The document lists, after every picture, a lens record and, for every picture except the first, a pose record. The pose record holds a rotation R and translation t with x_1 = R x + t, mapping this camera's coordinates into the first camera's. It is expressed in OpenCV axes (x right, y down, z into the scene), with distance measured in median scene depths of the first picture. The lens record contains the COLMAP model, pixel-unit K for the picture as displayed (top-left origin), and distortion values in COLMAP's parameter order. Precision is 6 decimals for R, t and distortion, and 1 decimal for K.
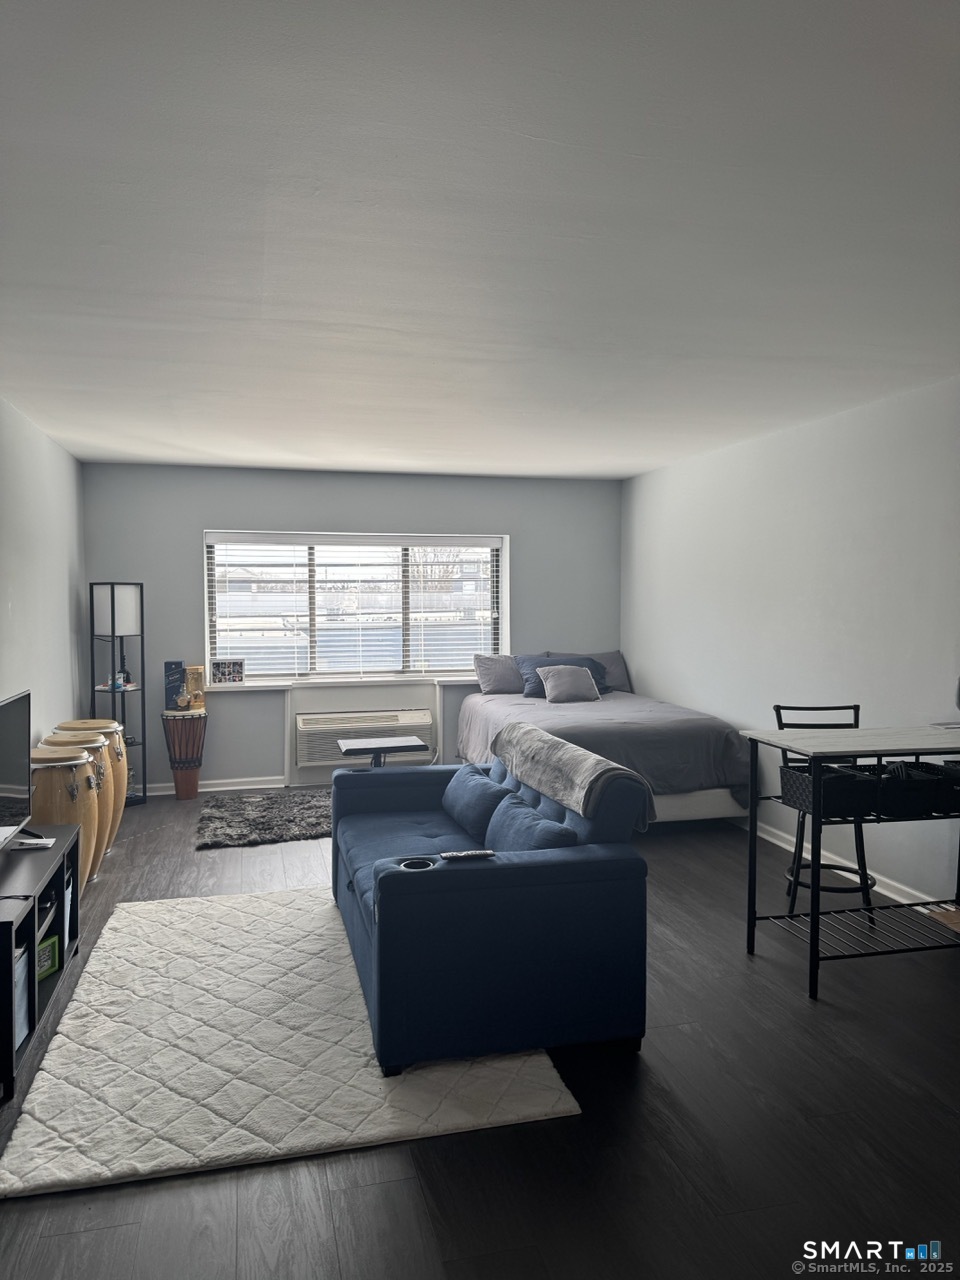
lens RADIAL K [[882.3, 0, 465.1], [0, 882.3, 638.9], [0, 0, 1]] dist [0.110600, -0.144119]
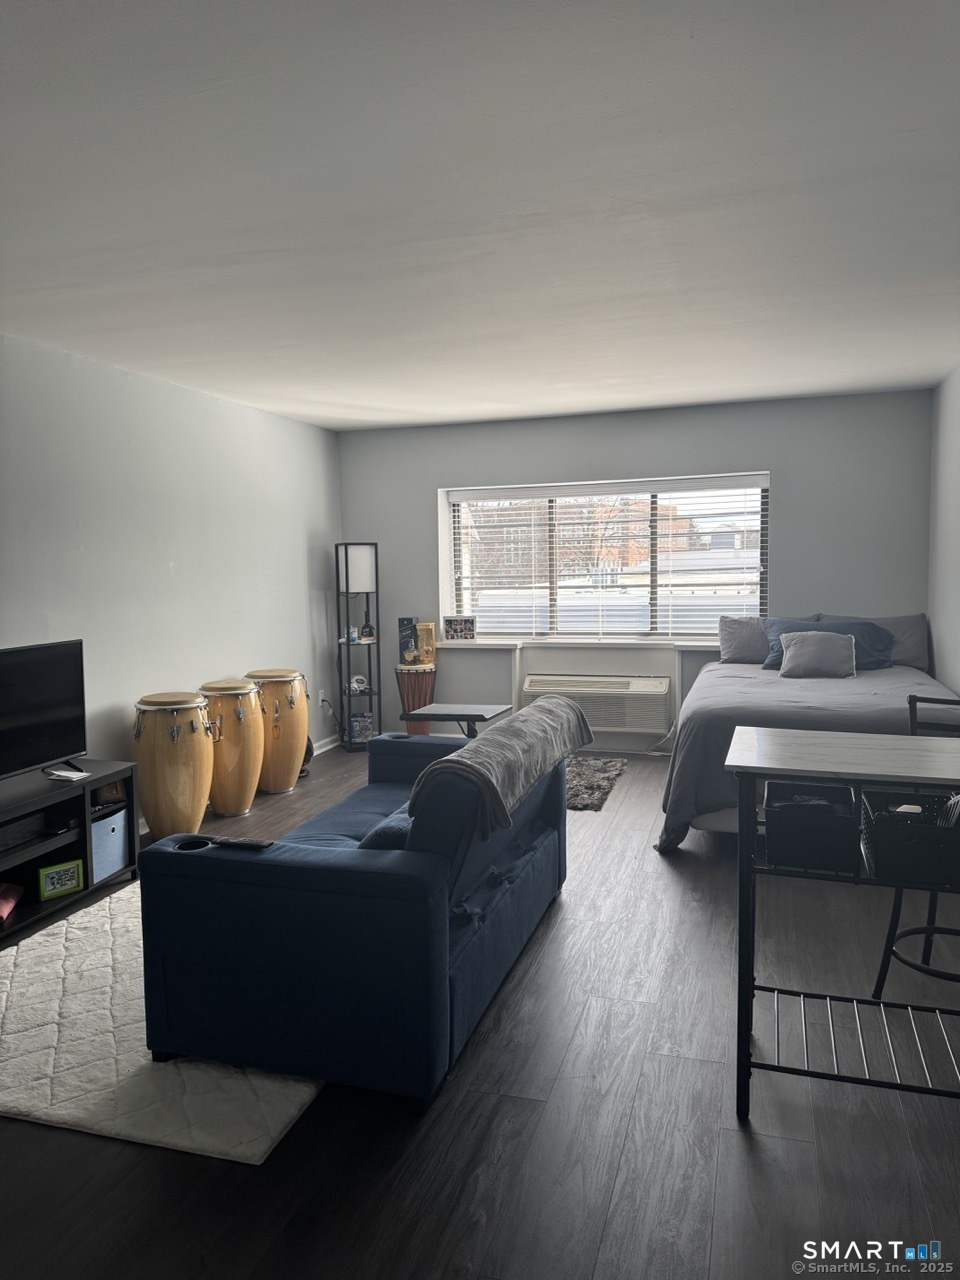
lens RADIAL K [[882.3, 0, 465.1], [0, 882.3, 638.9], [0, 0, 1]] dist [0.110600, -0.144119]
pose [[0.861859, 0.030185, -0.506248, 0.247140], [-0.006168, 0.998777, 0.049051, -0.000961], [0.507110, -0.039152, 0.860992, 0.139503]]
